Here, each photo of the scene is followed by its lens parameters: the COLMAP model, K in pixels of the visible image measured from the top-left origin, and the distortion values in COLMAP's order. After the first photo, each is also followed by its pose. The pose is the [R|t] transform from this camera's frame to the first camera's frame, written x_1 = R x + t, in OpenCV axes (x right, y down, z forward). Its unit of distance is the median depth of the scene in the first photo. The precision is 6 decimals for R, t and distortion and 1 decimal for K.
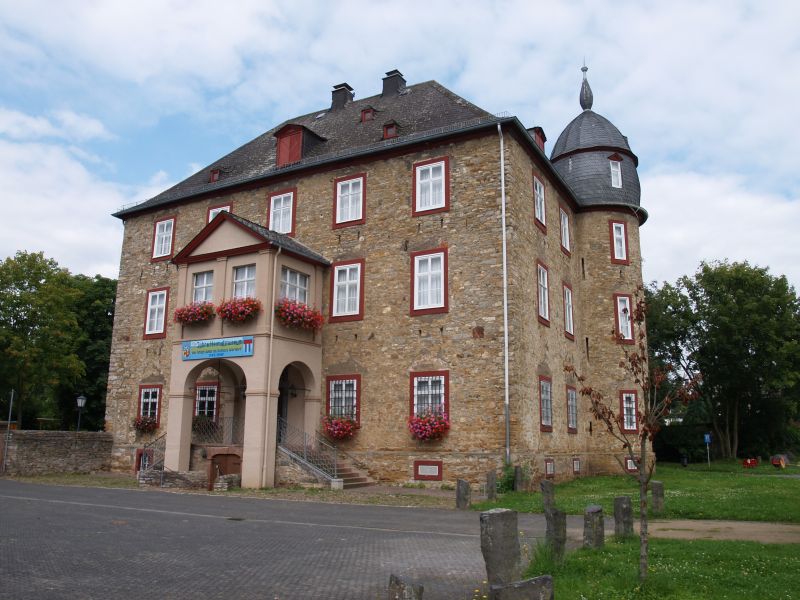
lens RADIAL K [[661.2, 0, 398.0], [0, 661.2, 304.8], [0, 0, 1]] dist [-0.108893, 0.044335]
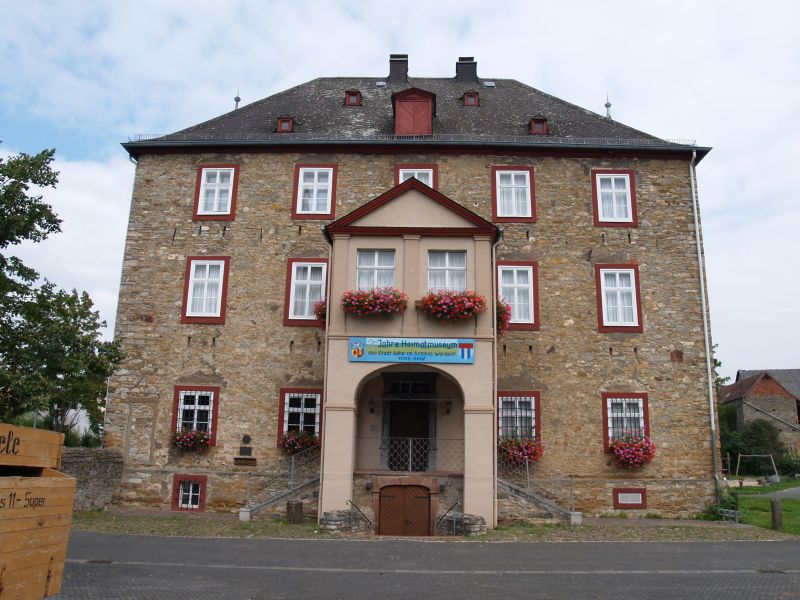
lens RADIAL K [[661.2, 0, 403.5], [0, 661.2, 305.1], [0, 0, 1]] dist [-0.108893, 0.044335]
pose [[0.887896, 0.111734, 0.446270, -0.614734], [-0.107652, 0.993587, -0.034584, 0.039334], [-0.447272, -0.017335, 0.894230, 0.287045]]
